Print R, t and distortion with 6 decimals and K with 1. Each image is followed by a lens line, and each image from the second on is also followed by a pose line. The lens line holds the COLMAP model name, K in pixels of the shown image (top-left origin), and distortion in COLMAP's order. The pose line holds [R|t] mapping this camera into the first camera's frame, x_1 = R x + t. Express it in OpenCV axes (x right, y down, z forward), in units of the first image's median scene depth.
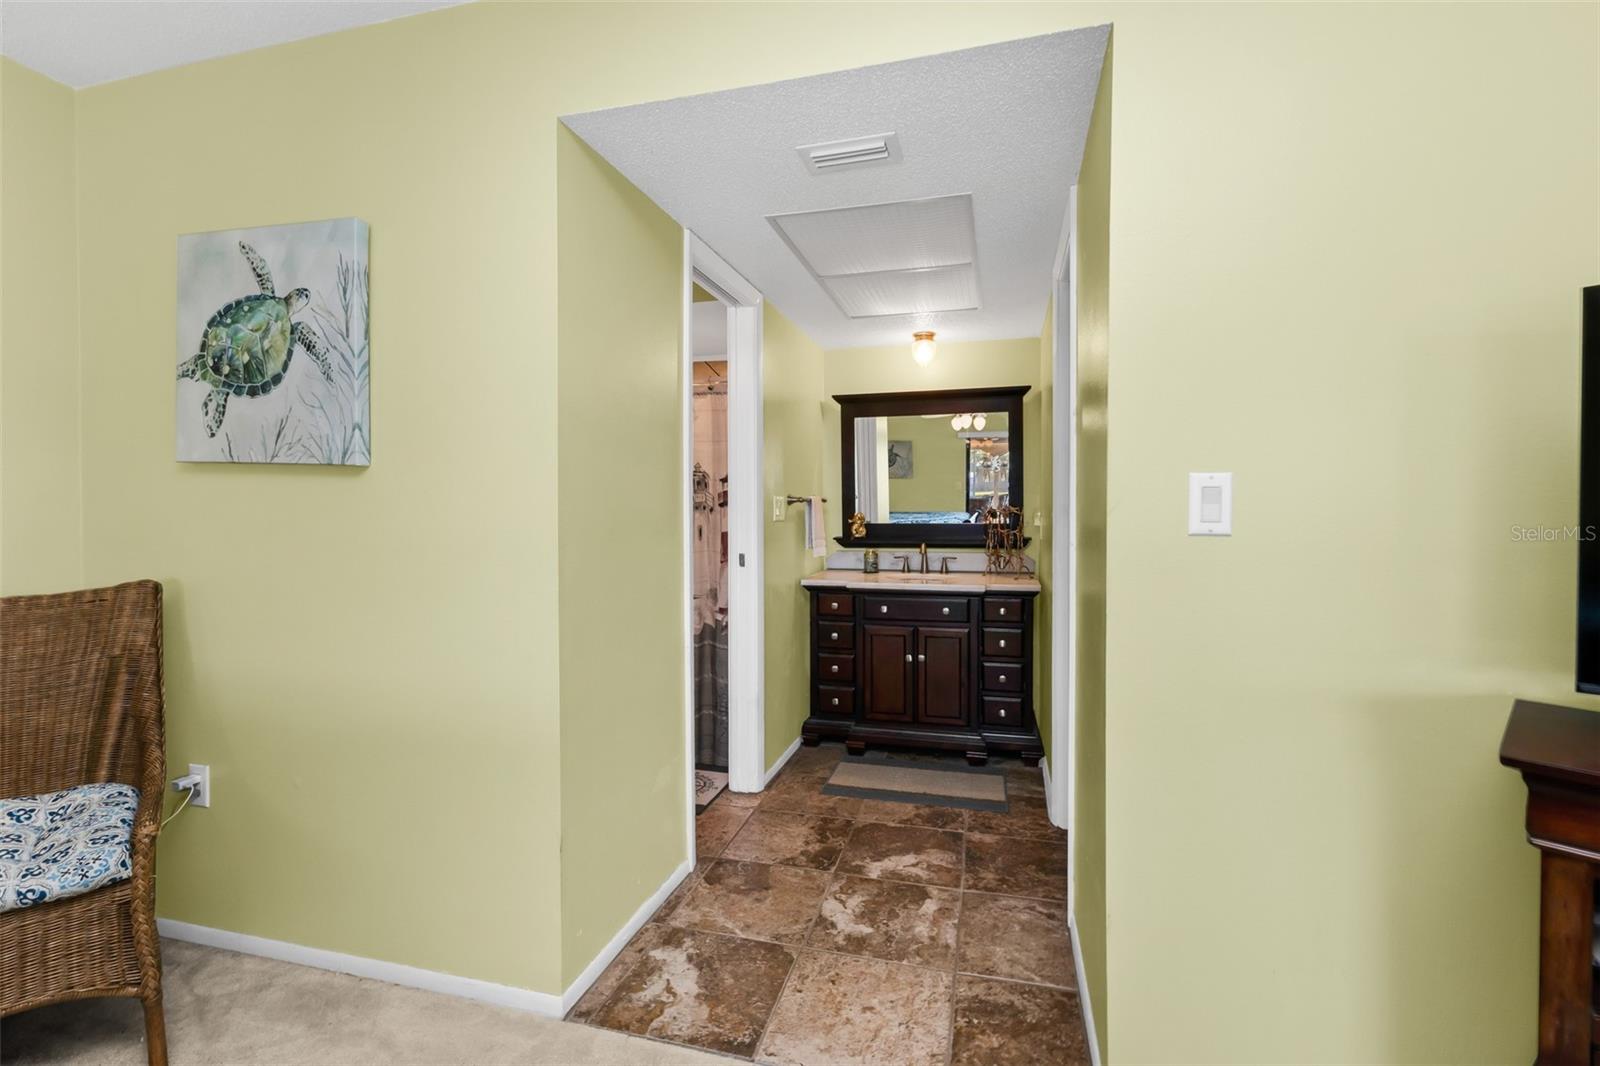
lens RADIAL K [[700.4, 0, 802.1], [0, 700.4, 515.5], [0, 0, 1]] dist [0.006435, -0.001057]
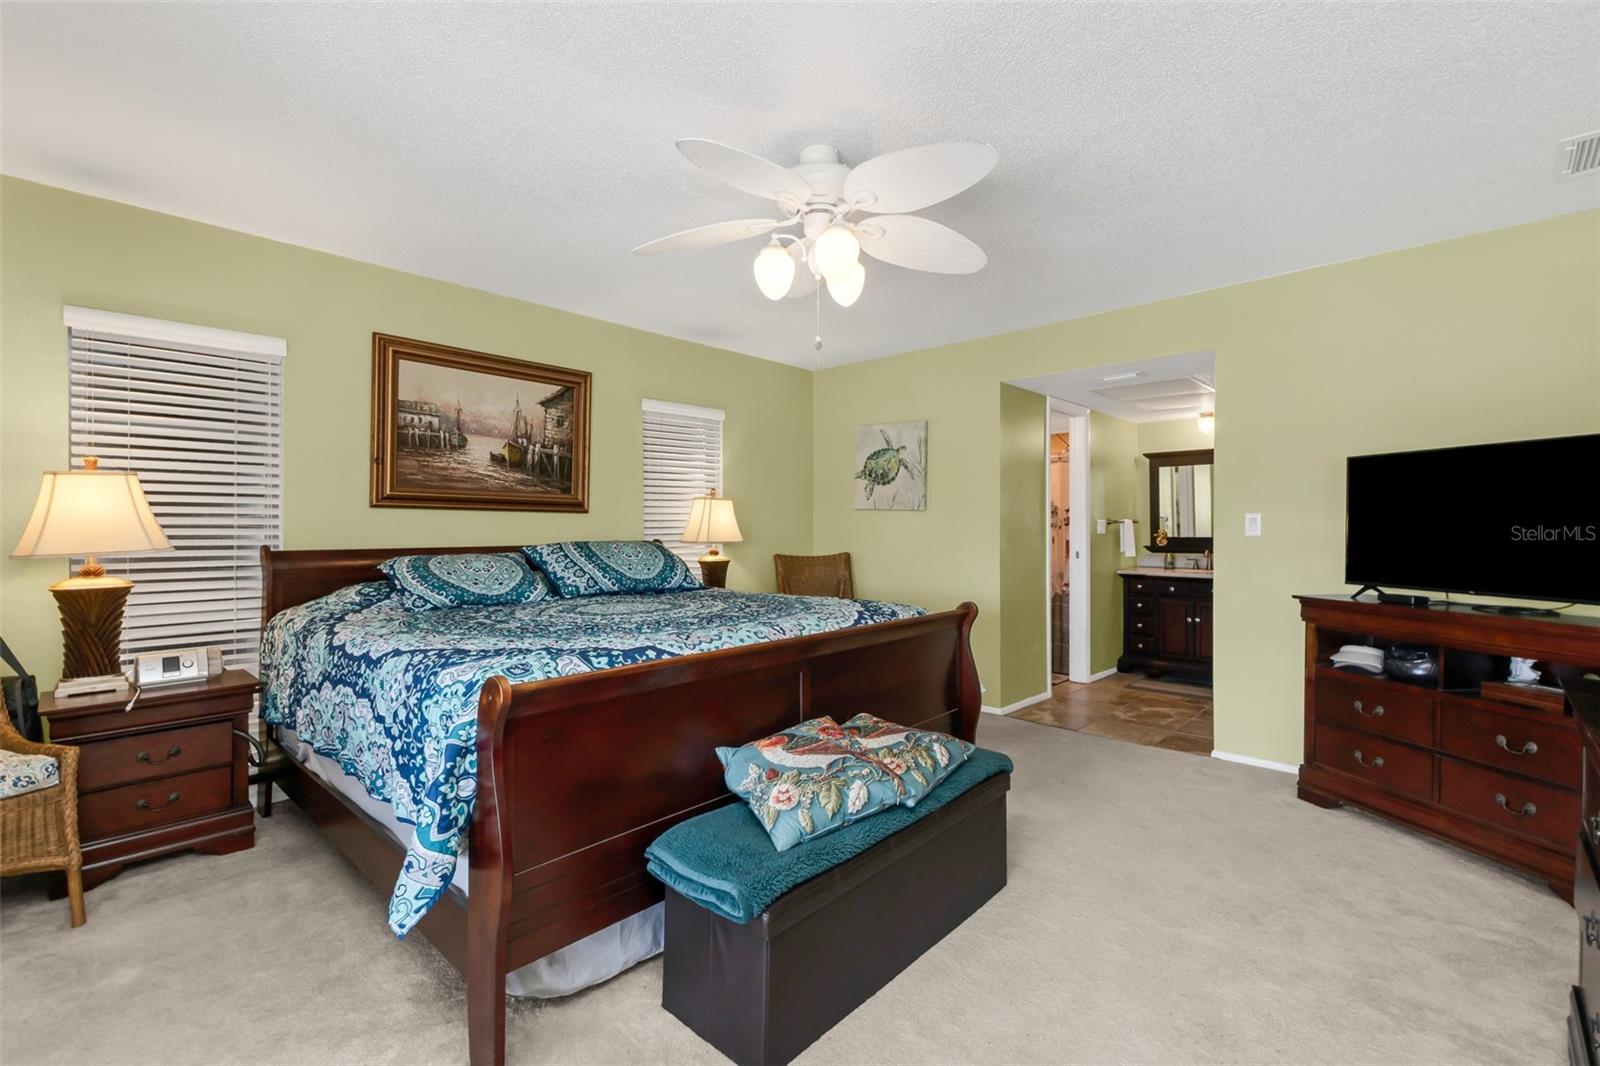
lens RADIAL K [[700.4, 0, 813.8], [0, 700.4, 528.3], [0, 0, 1]] dist [0.006435, -0.001057]
pose [[0.894544, 0.002272, -0.446974, 0.108379], [-0.006230, 0.999953, -0.007386, 0.011067], [0.446936, 0.009392, 0.894517, -0.881400]]
